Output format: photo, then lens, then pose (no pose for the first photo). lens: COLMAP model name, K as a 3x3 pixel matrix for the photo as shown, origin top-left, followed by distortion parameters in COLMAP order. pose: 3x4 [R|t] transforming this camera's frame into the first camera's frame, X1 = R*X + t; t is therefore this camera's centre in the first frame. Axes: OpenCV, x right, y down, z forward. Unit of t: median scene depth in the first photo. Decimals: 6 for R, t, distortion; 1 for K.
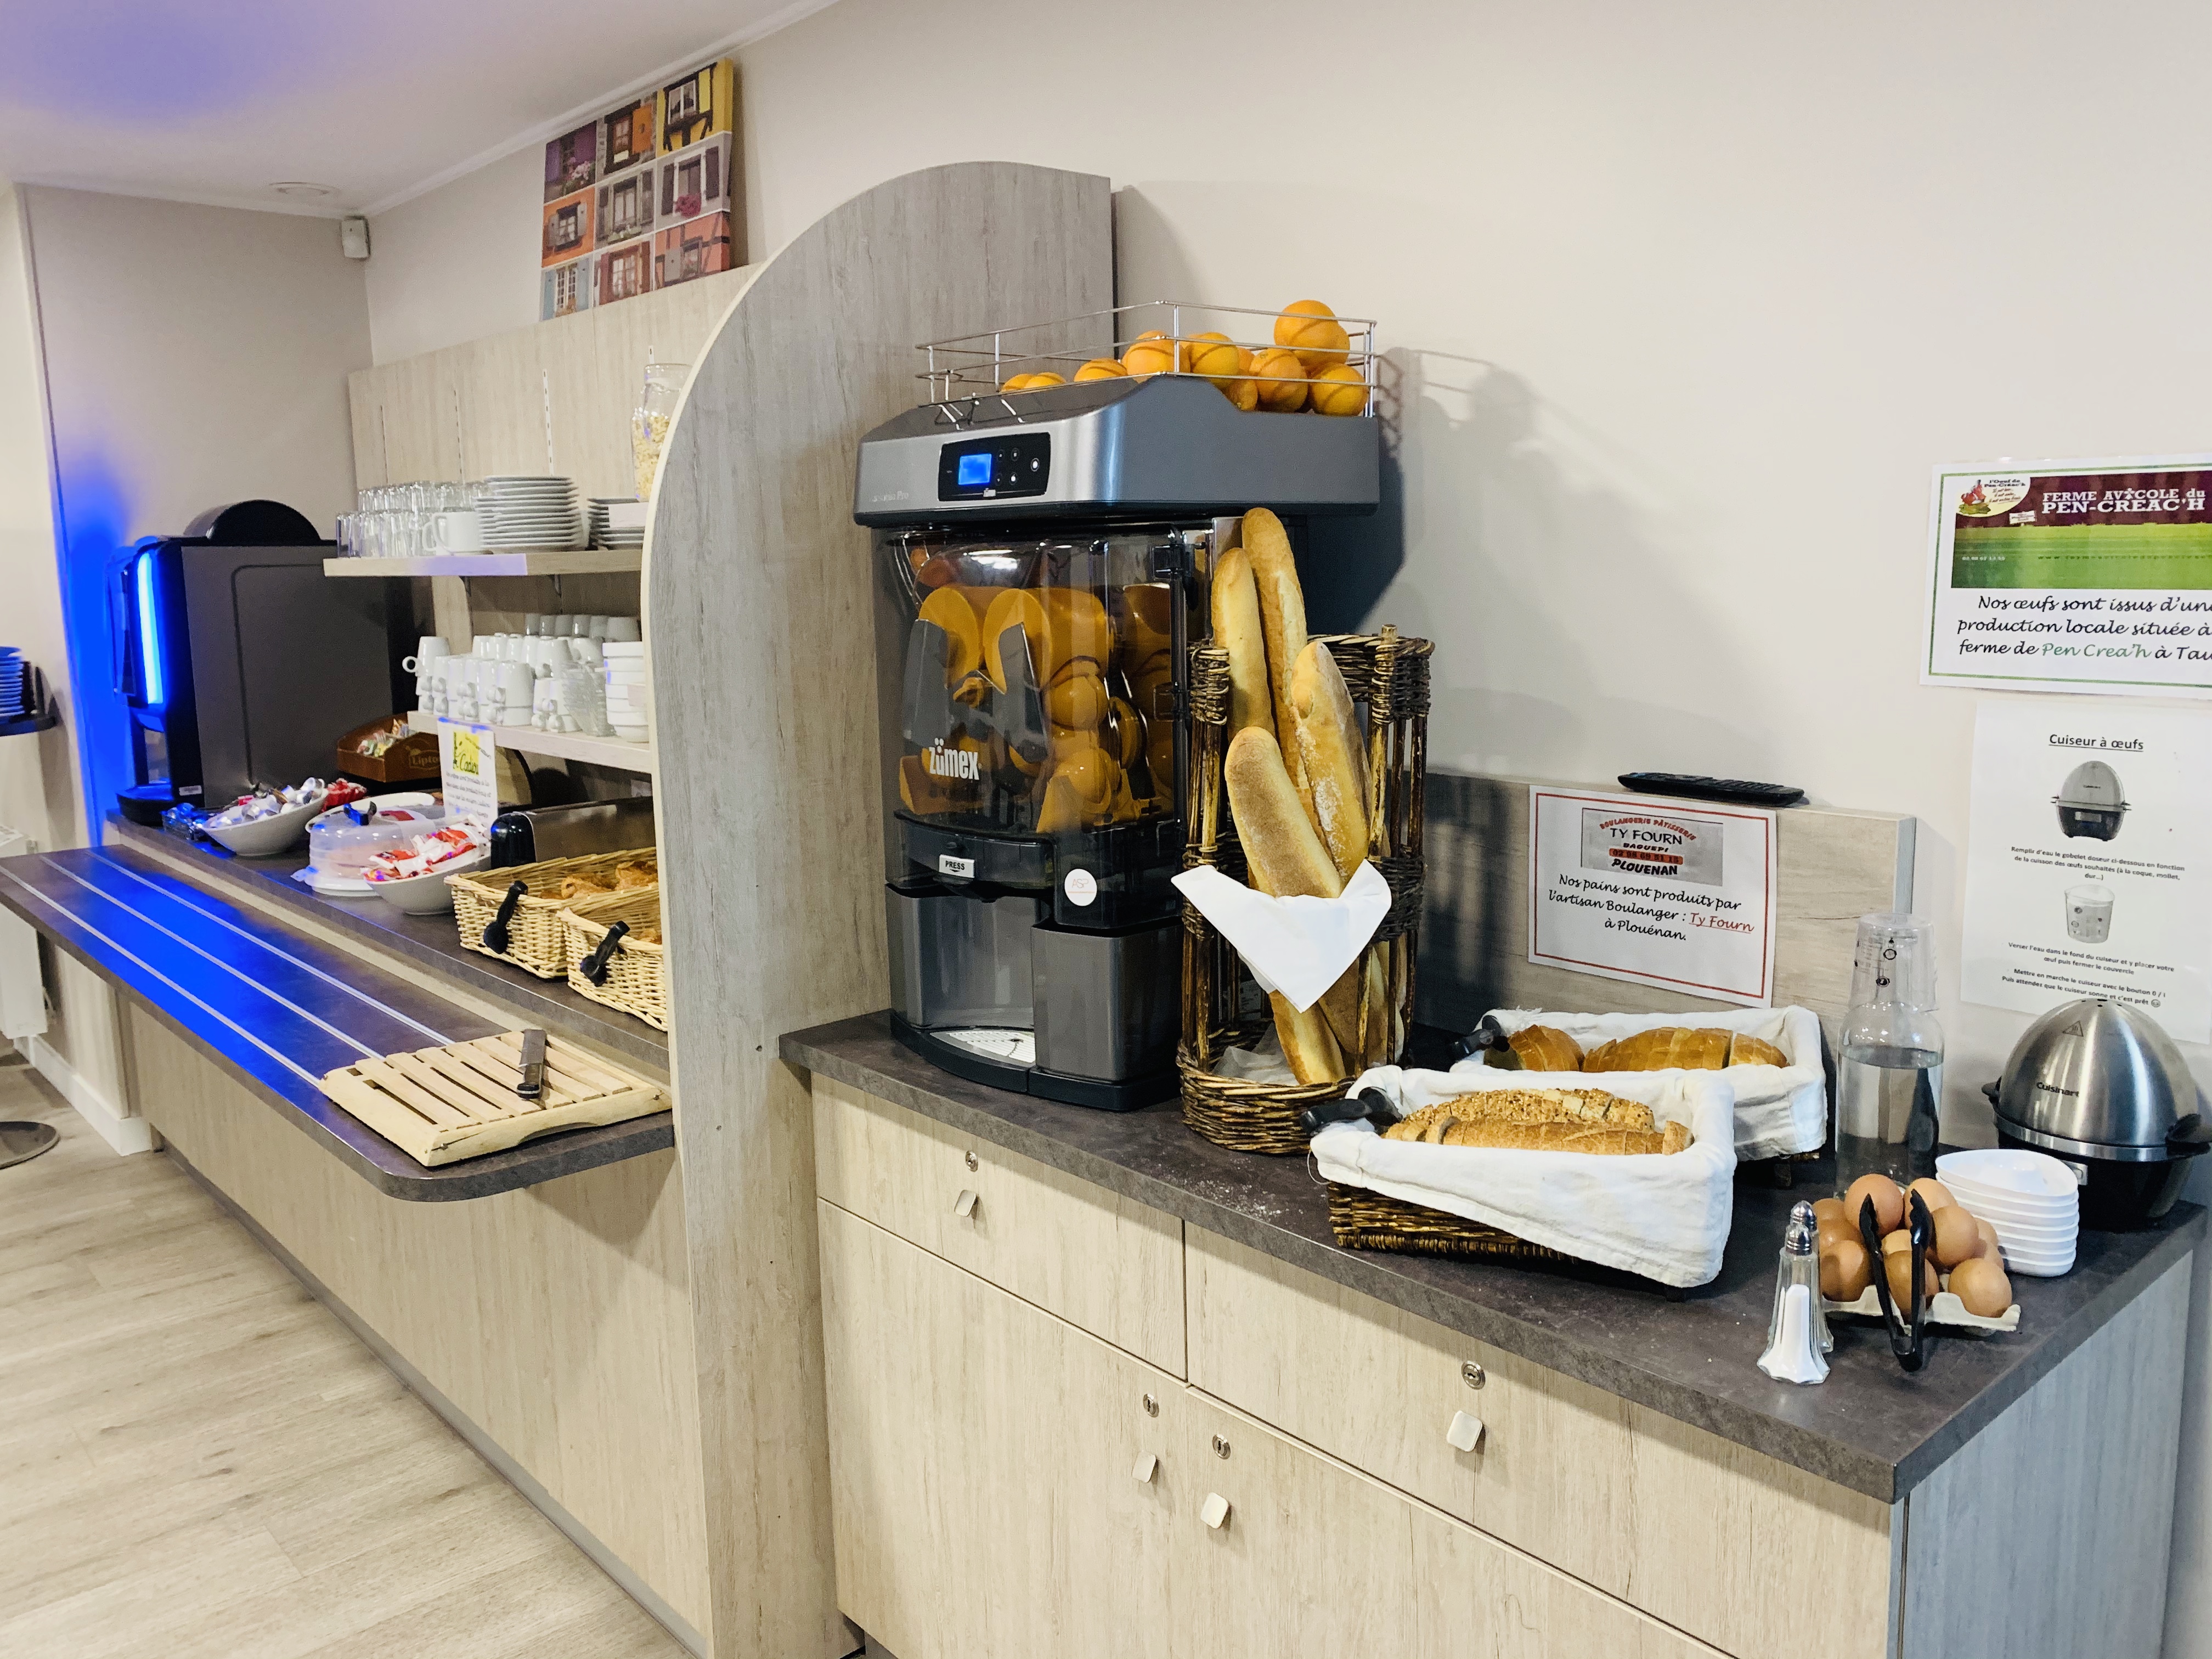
lens RADIAL K [[1689.5, 0, 1101.8], [0, 1689.5, 829.8], [0, 0, 1]] dist [-0.035317, -0.008324]
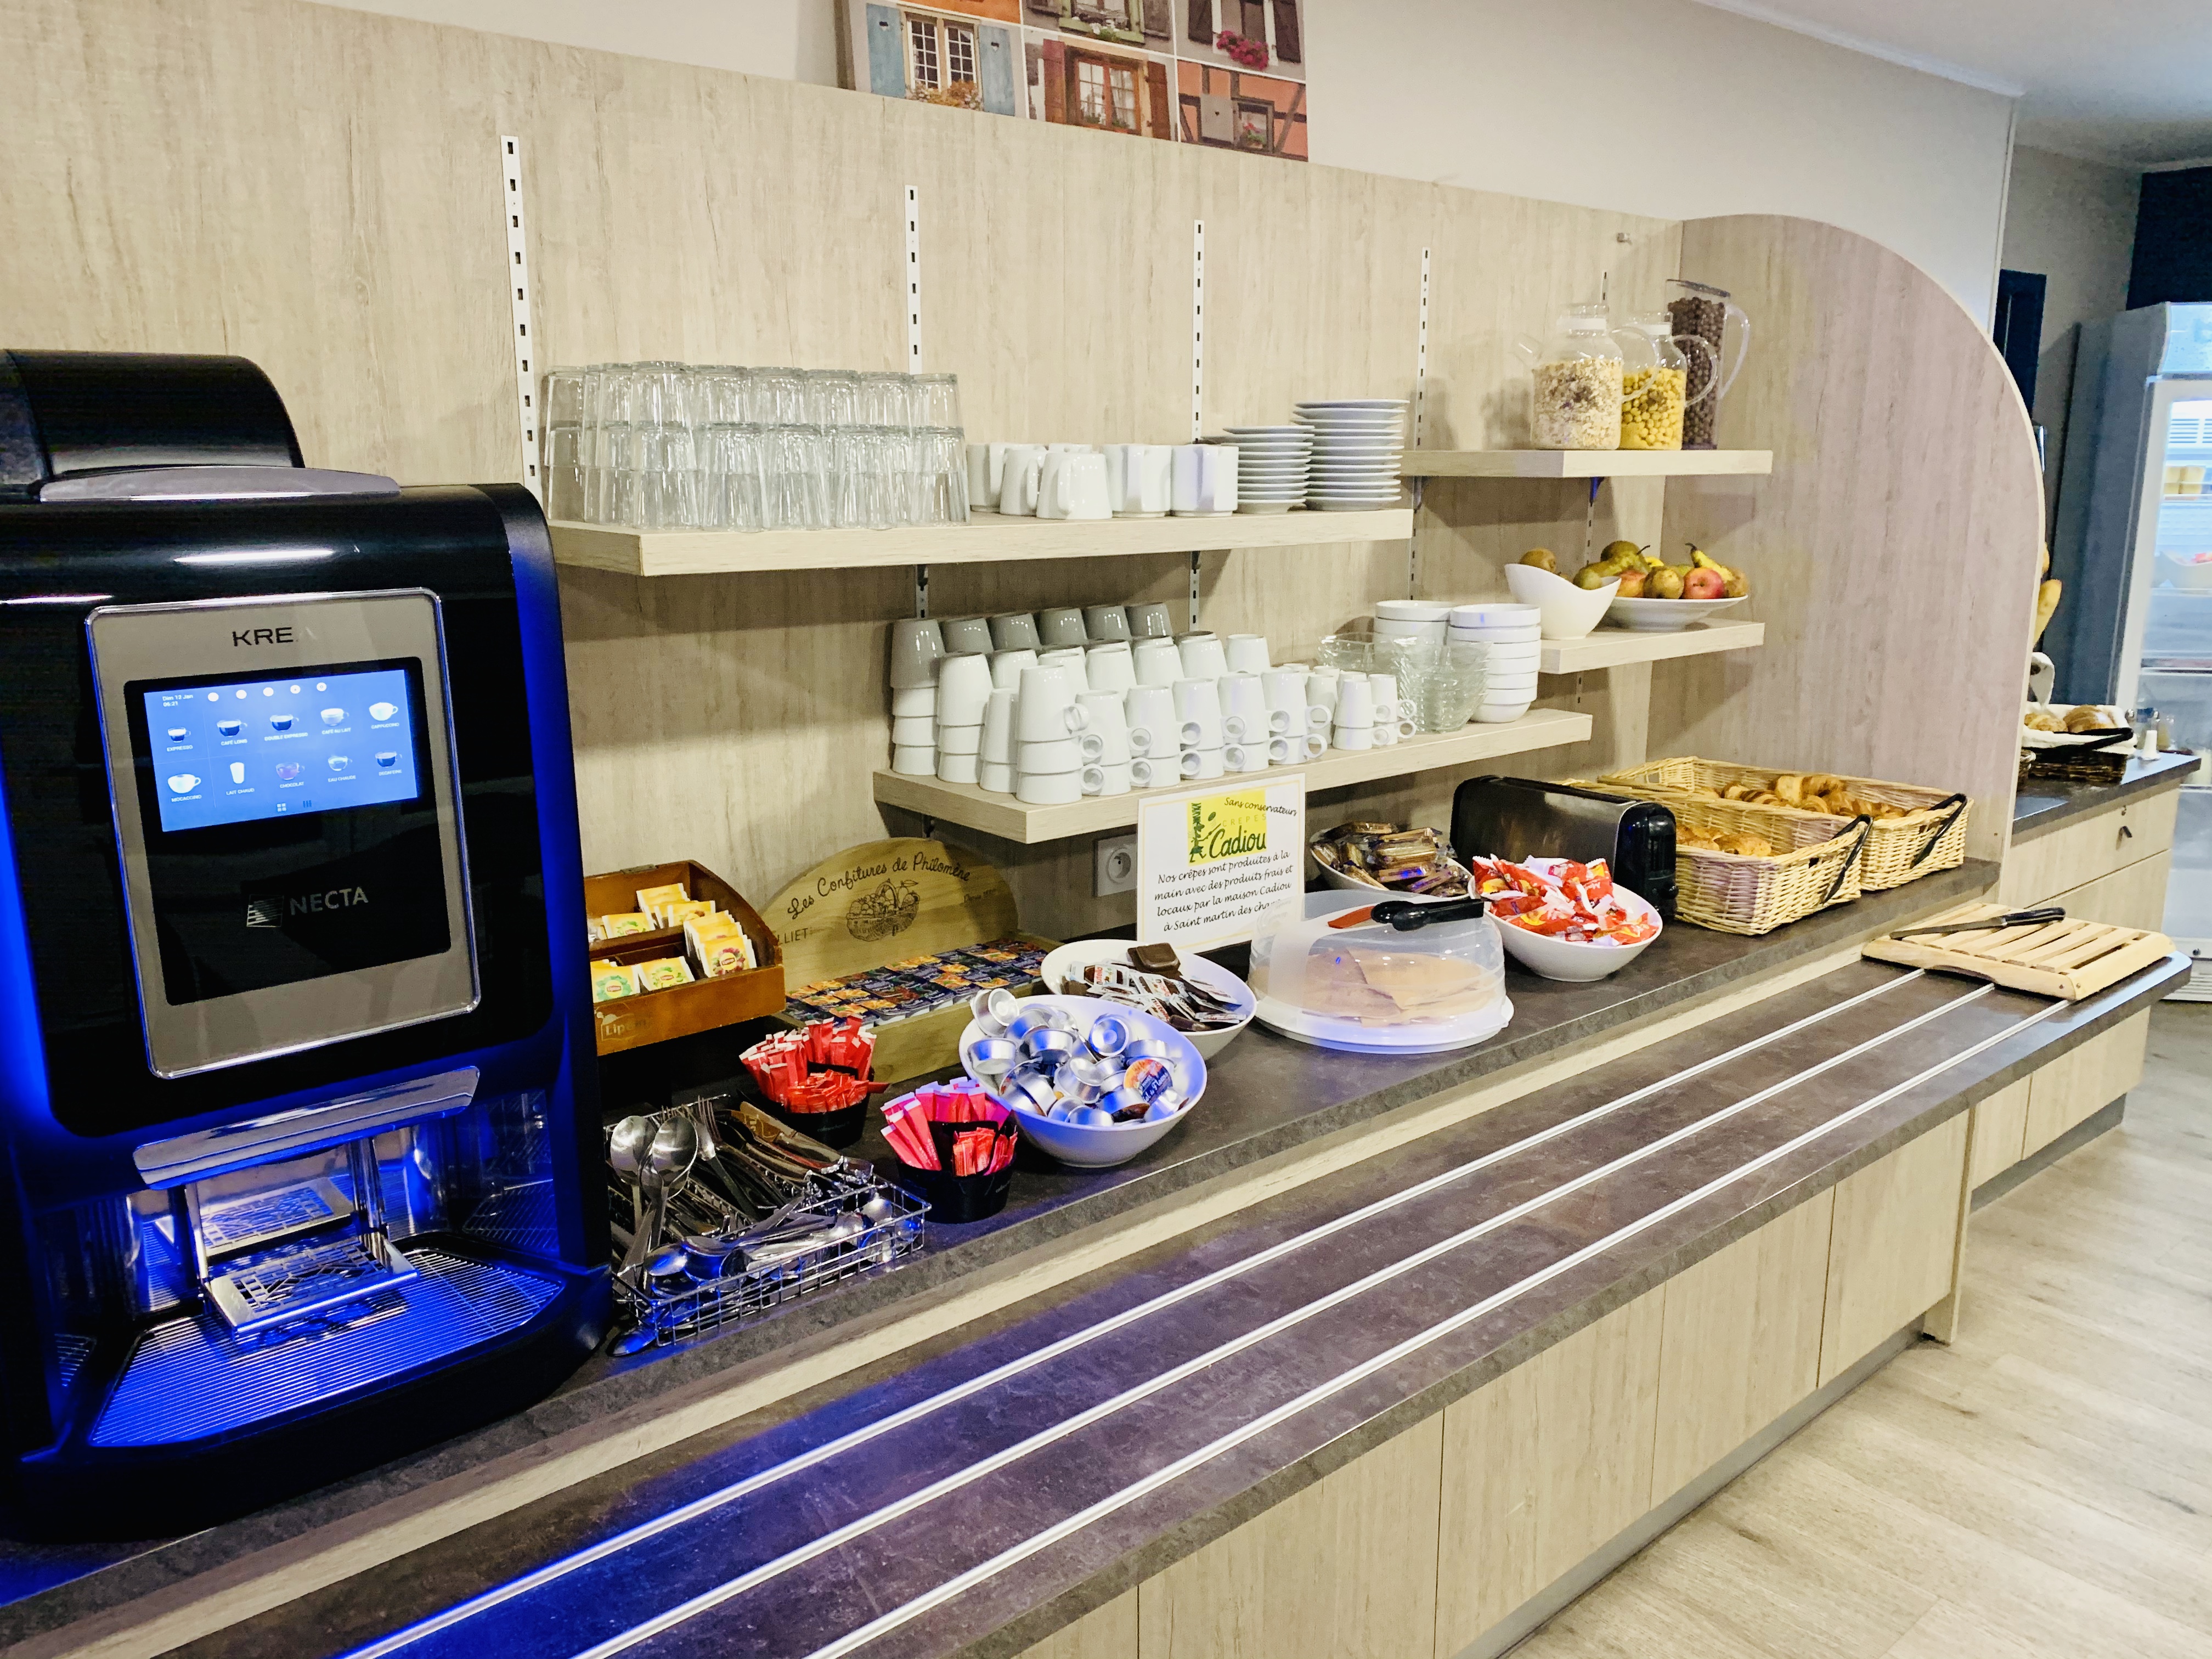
lens RADIAL K [[1689.5, 0, 1103.5], [0, 1689.5, 827.0], [0, 0, 1]] dist [-0.035317, -0.008324]
pose [[0.028724, -0.200110, 0.979352, -1.056743], [0.160563, 0.967958, 0.193072, -0.187349], [-0.986608, 0.151702, 0.059934, 1.065012]]
